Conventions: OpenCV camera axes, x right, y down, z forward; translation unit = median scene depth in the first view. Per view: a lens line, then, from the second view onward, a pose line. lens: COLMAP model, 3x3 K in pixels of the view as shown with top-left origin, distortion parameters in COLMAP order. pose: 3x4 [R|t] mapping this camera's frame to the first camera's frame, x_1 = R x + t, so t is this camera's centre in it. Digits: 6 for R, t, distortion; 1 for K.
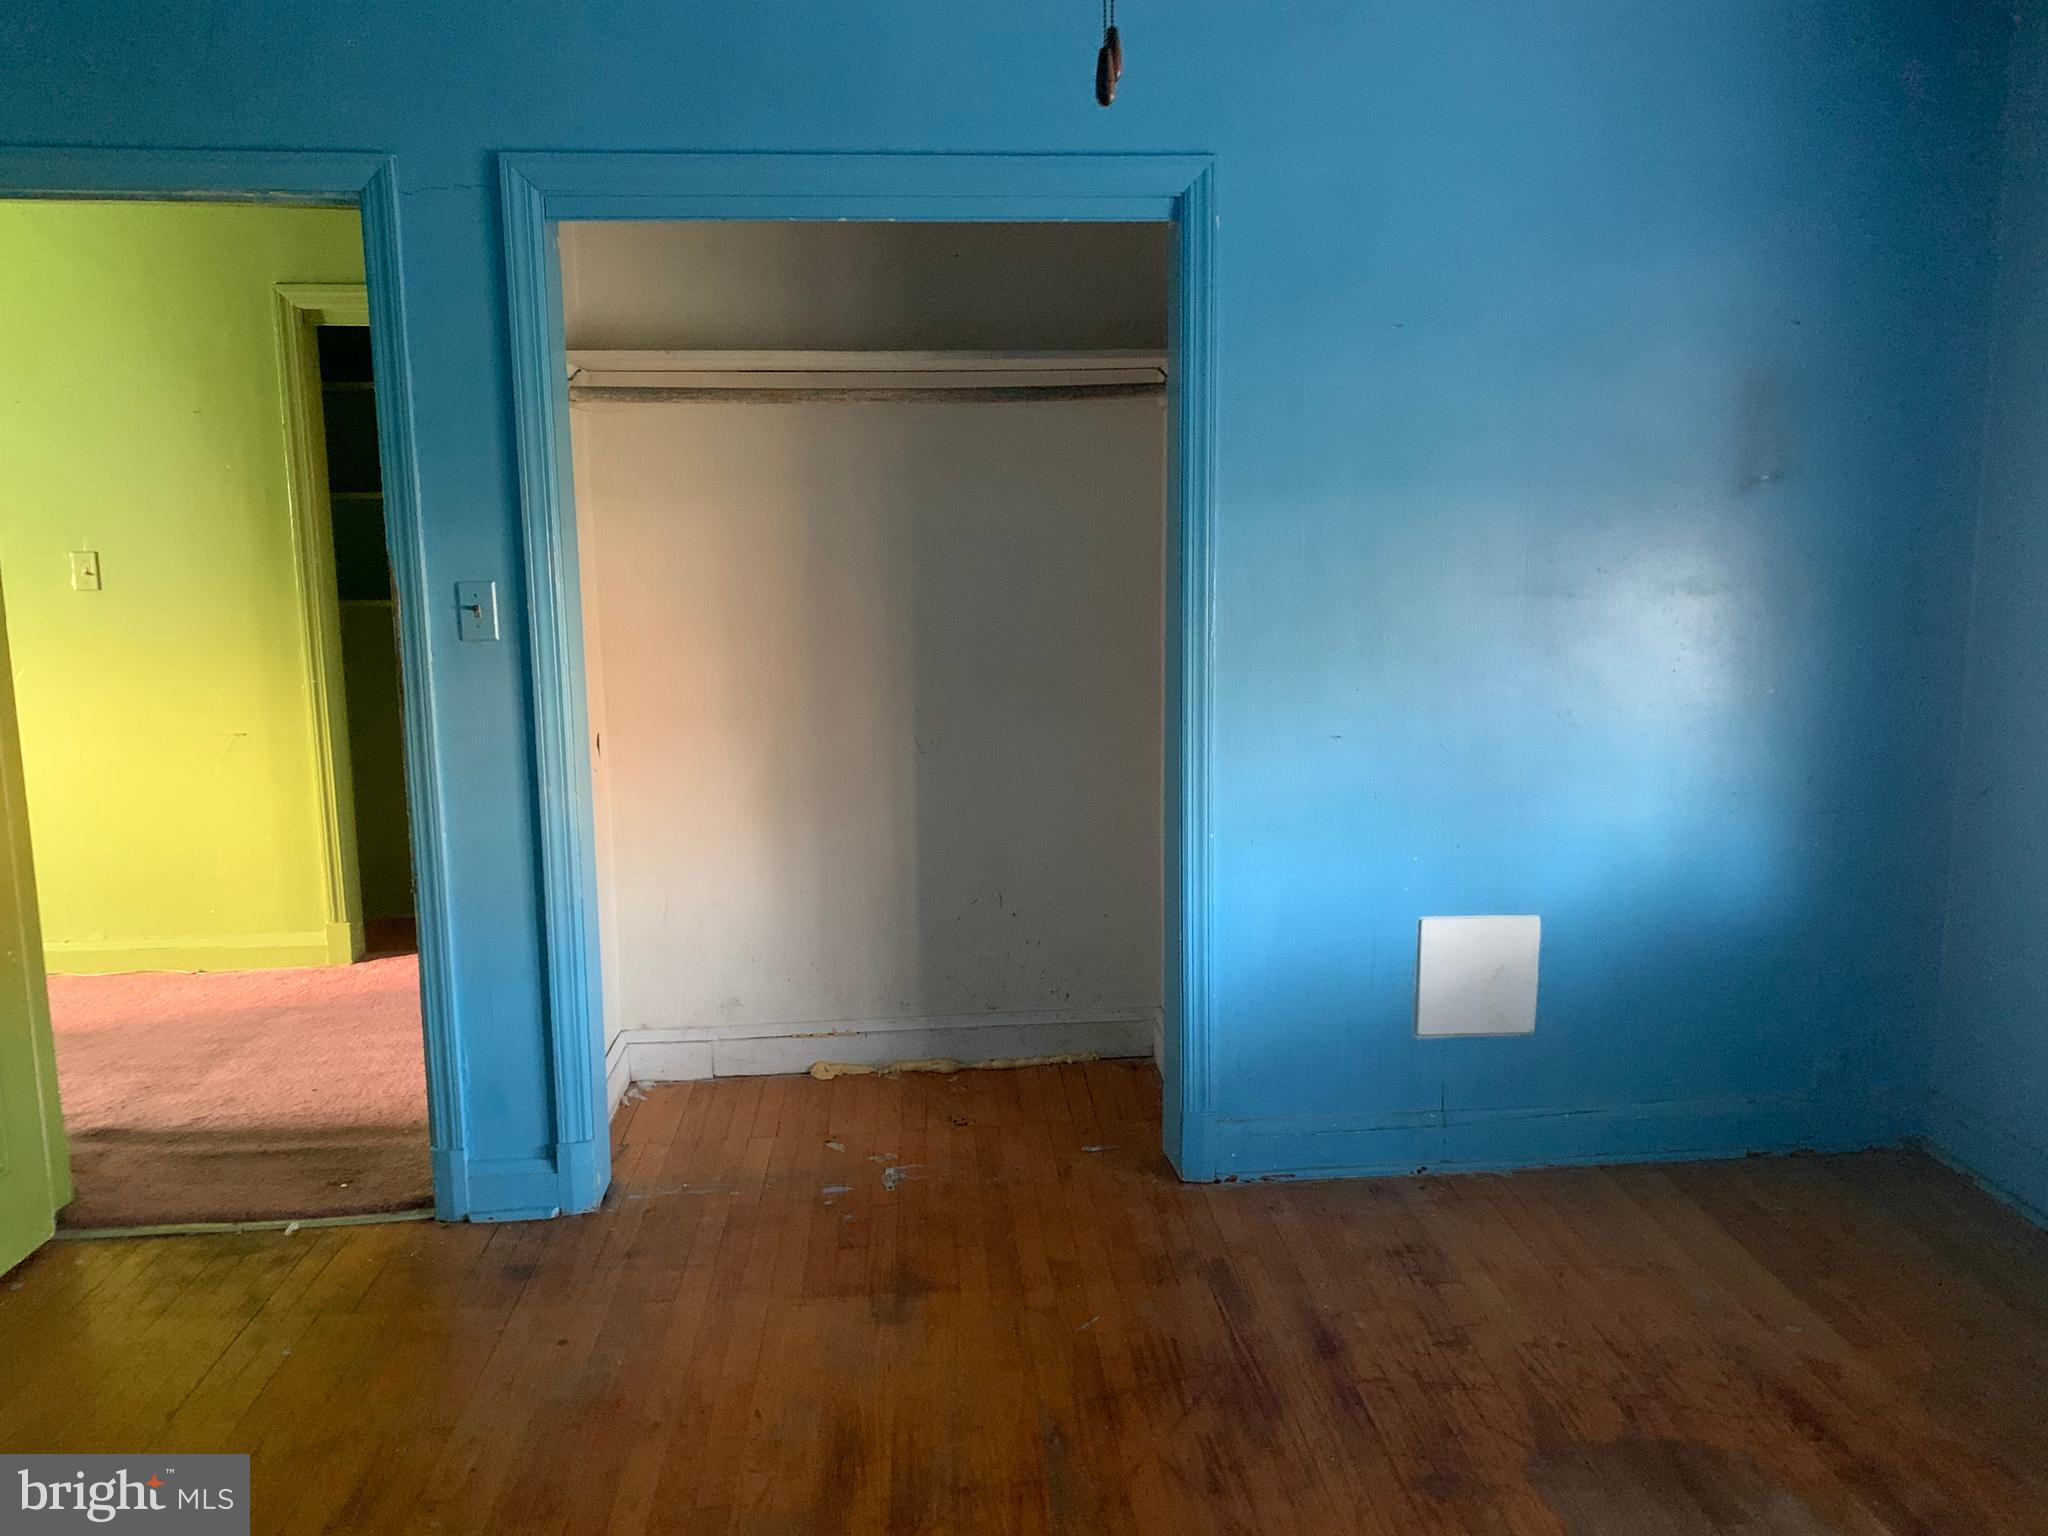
lens RADIAL K [[1566.3, 0, 1022.5], [0, 1566.3, 765.0], [0, 0, 1]] dist [0.050181, -0.058768]
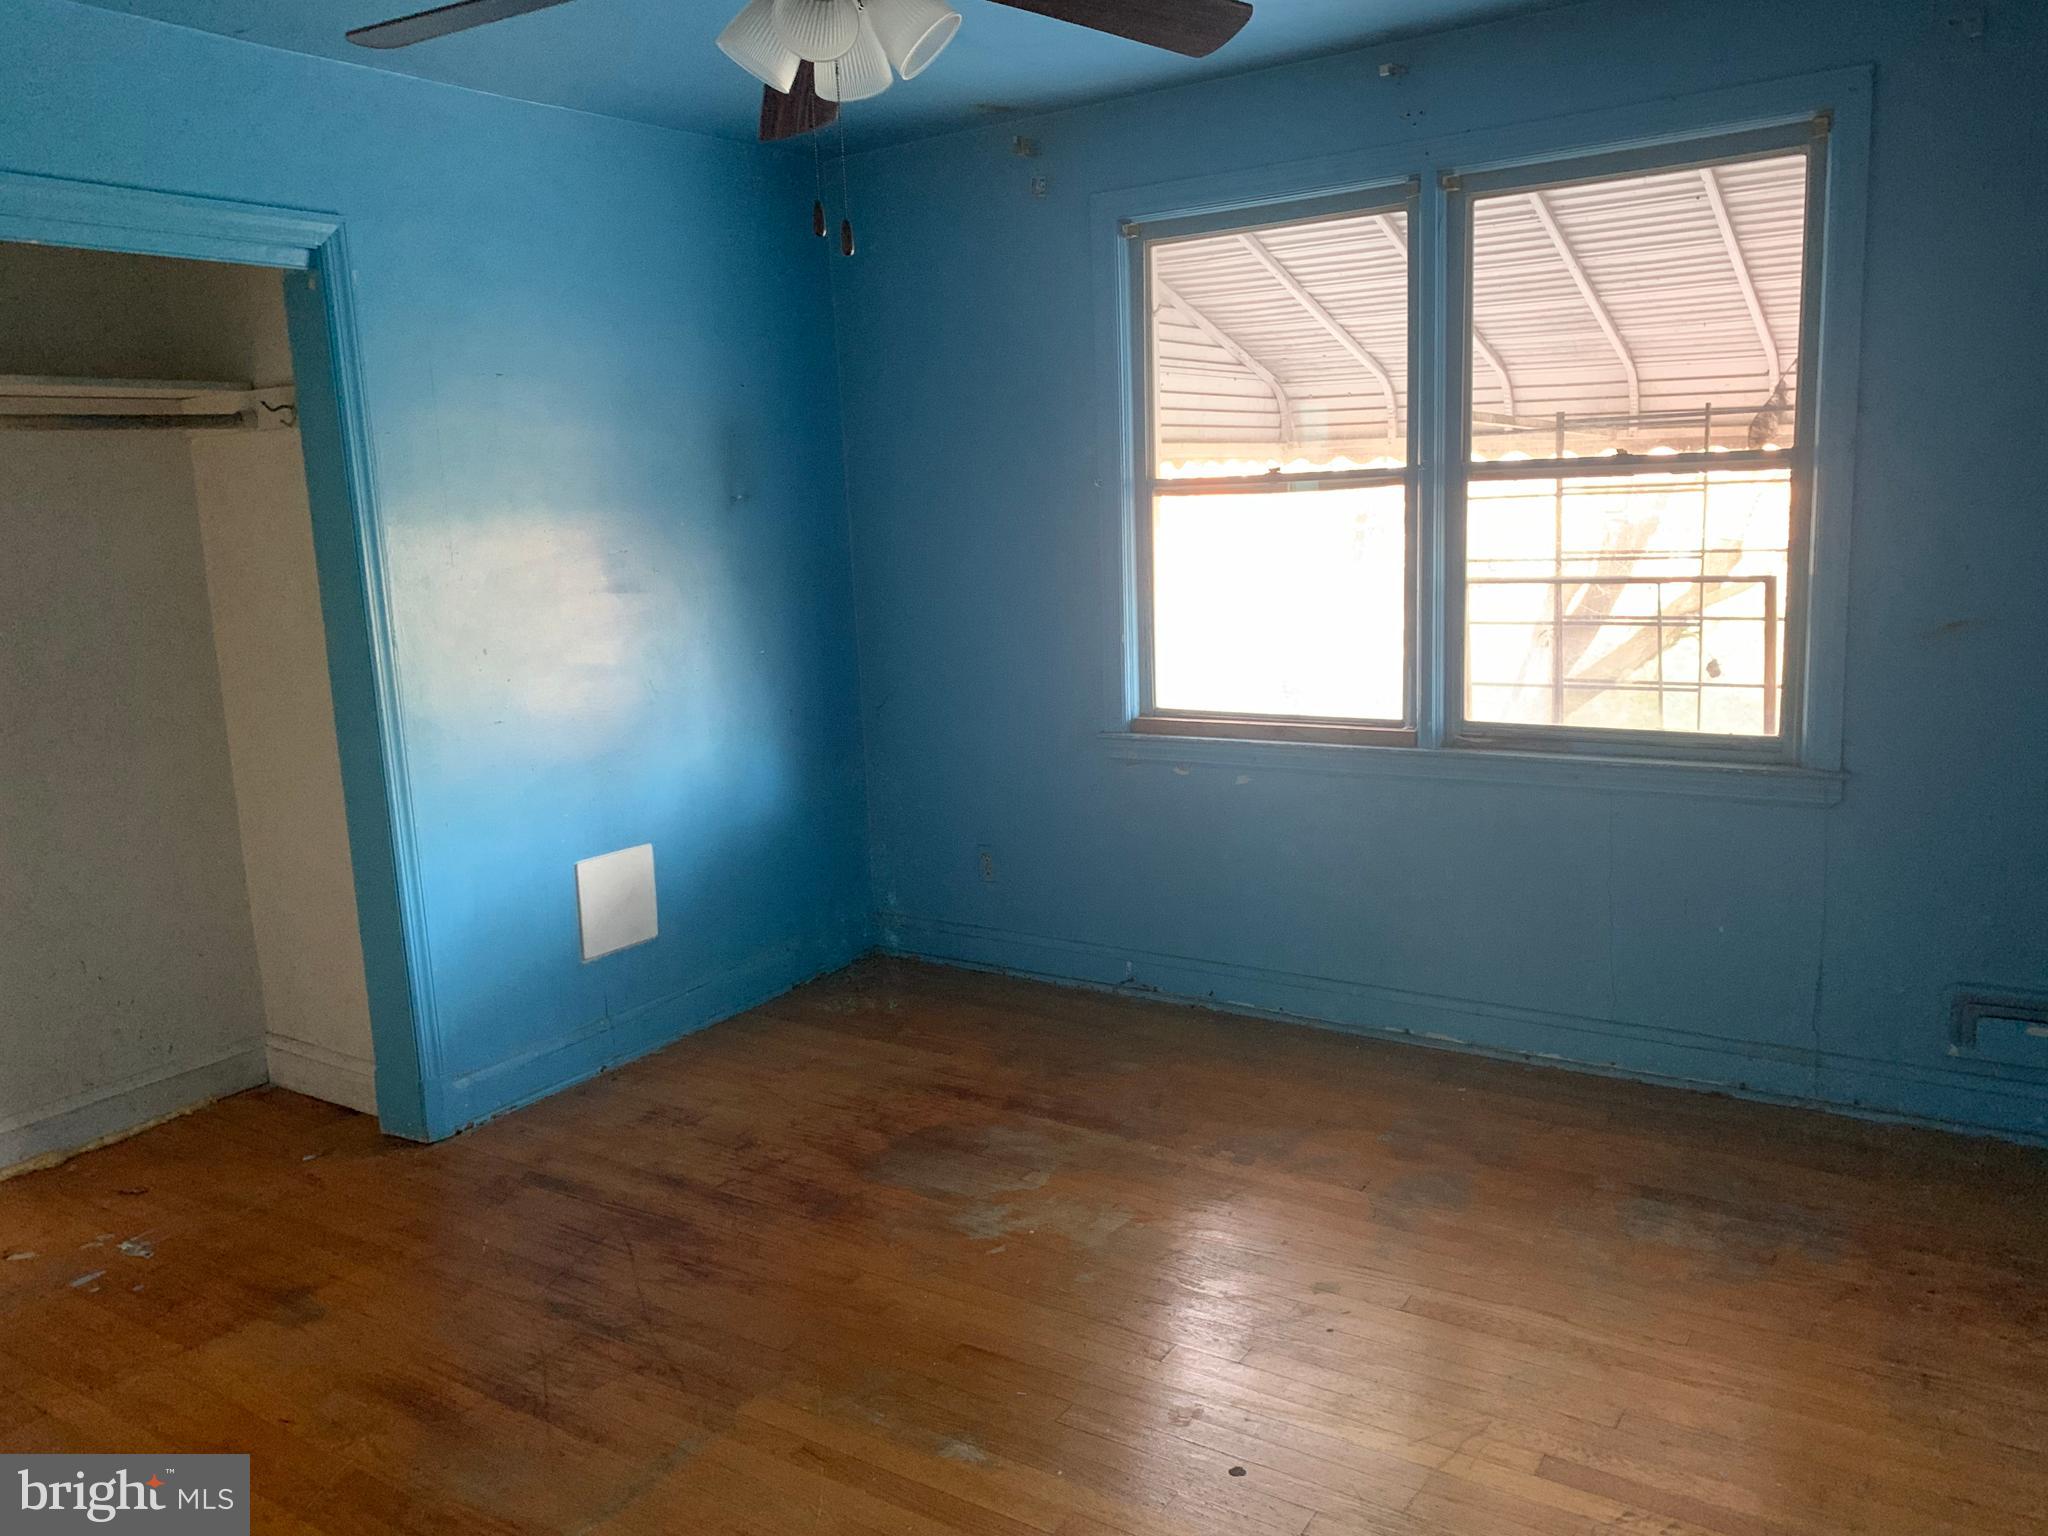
lens RADIAL K [[1566.3, 0, 1039.5], [0, 1566.3, 754.6], [0, 0, 1]] dist [0.050181, -0.058768]
pose [[0.610831, -0.143719, 0.778608, -0.488547], [0.169008, 0.984390, 0.049114, 0.017457], [-0.773512, 0.101590, 0.625586, -0.044840]]
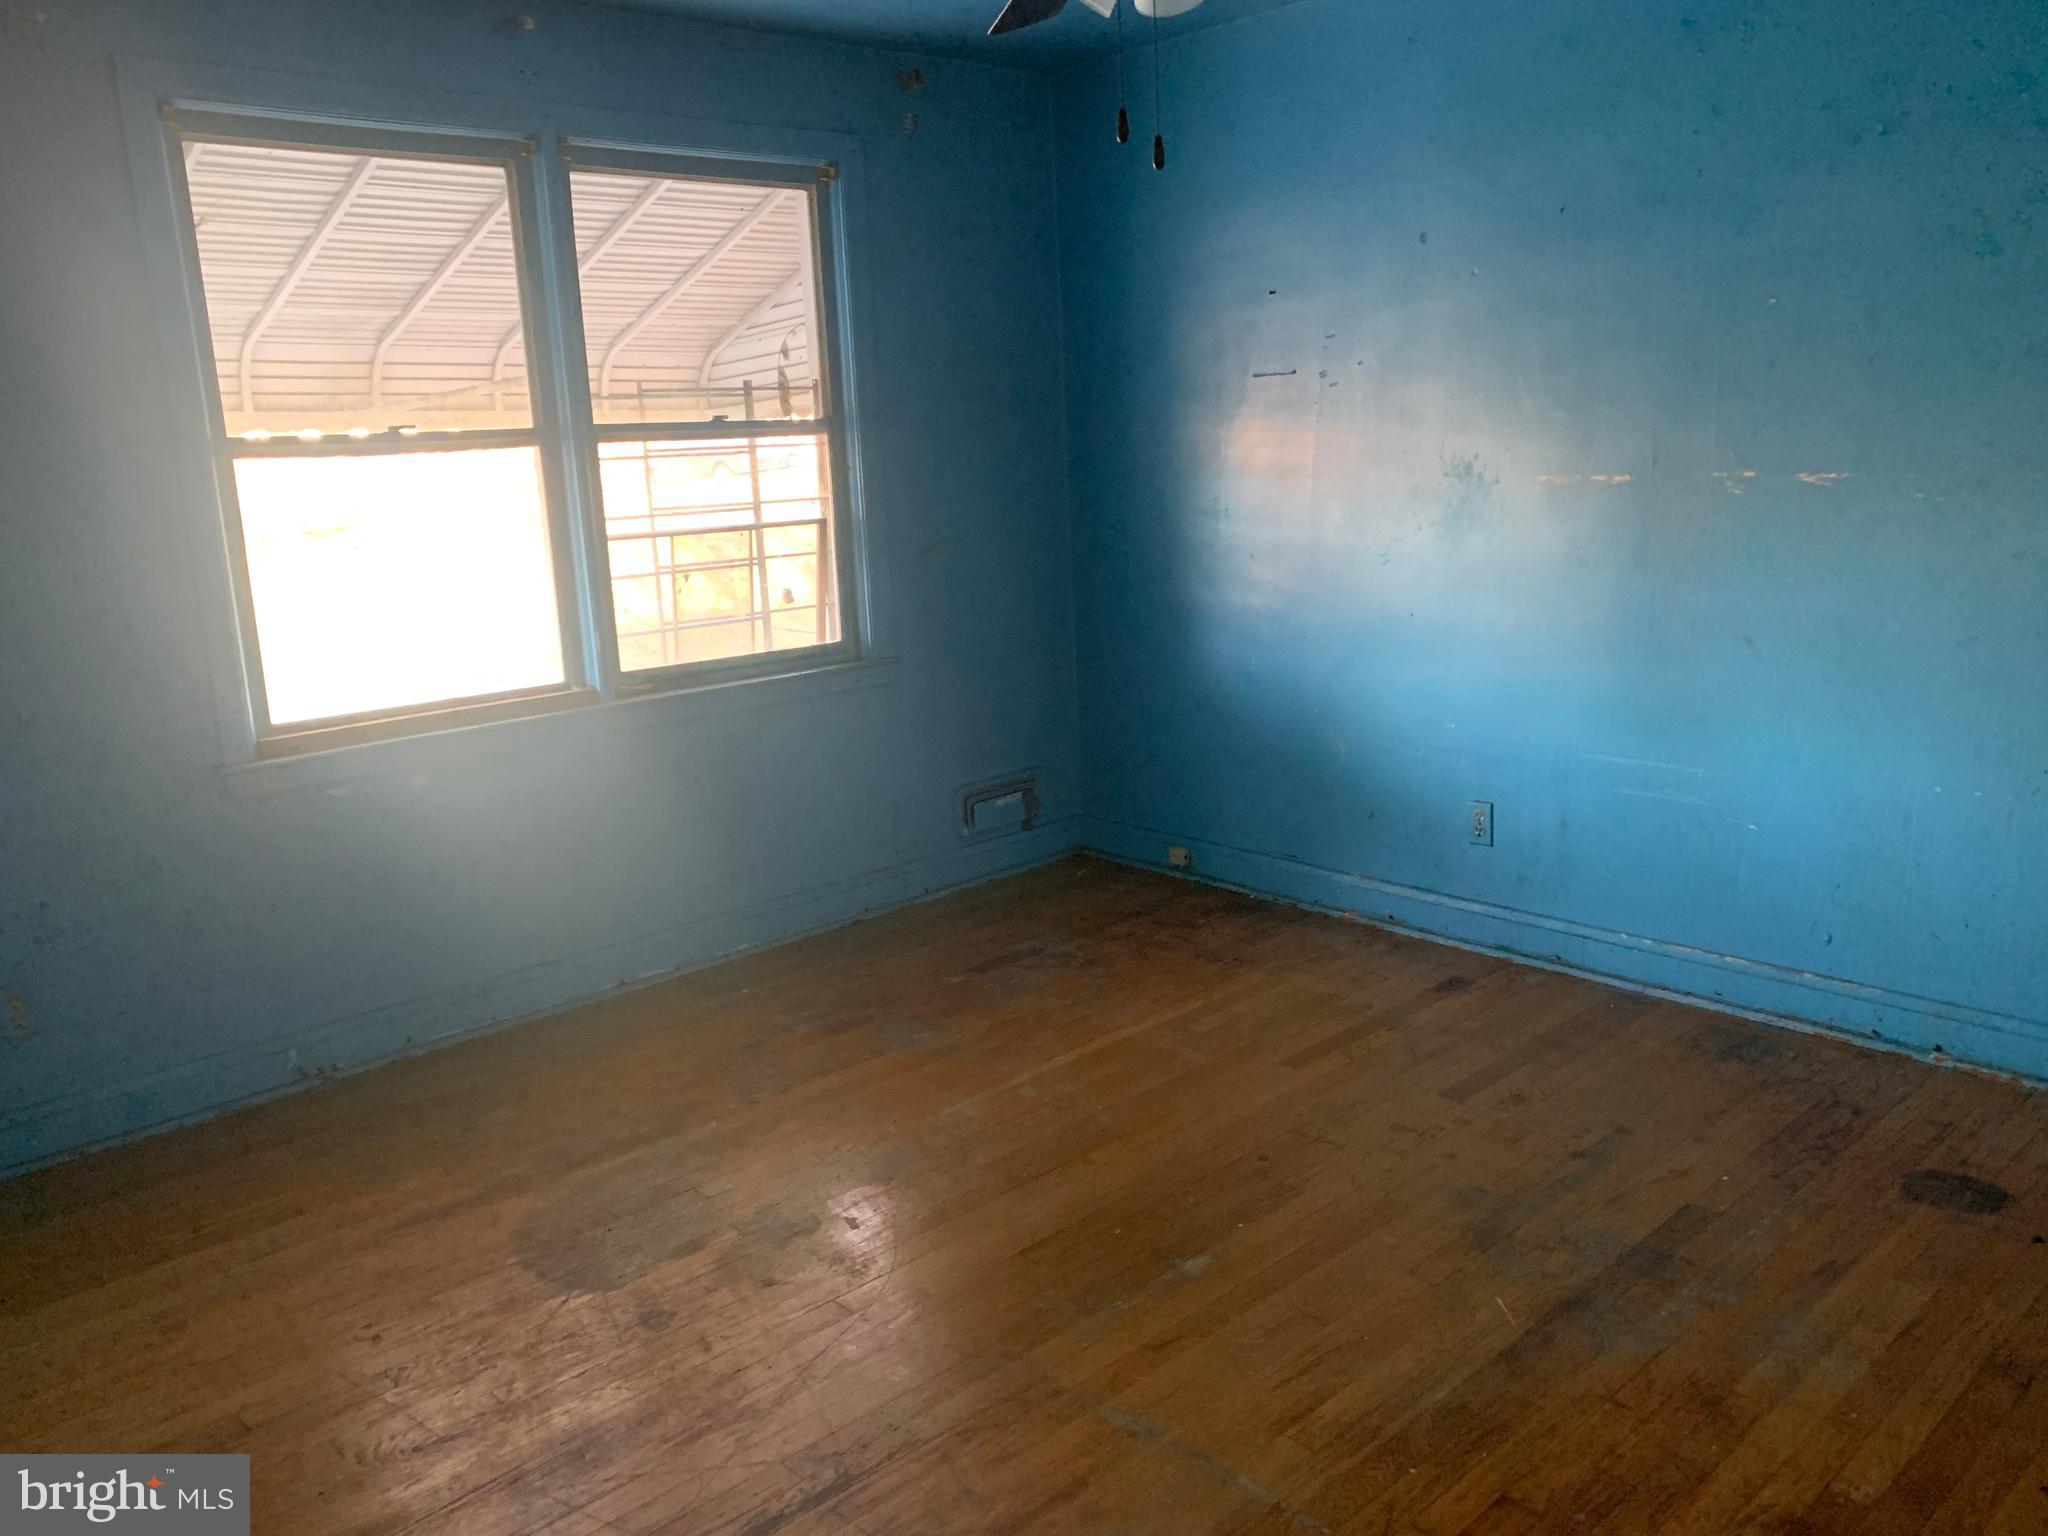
lens RADIAL K [[1566.3, 0, 1027.9], [0, 1566.3, 771.8], [0, 0, 1]] dist [0.050181, -0.058768]
pose [[-0.625073, -0.134303, 0.768925, -0.540698], [0.181734, 0.932975, 0.310692, -0.161020], [-0.759115, 0.333945, -0.558771, 0.985712]]
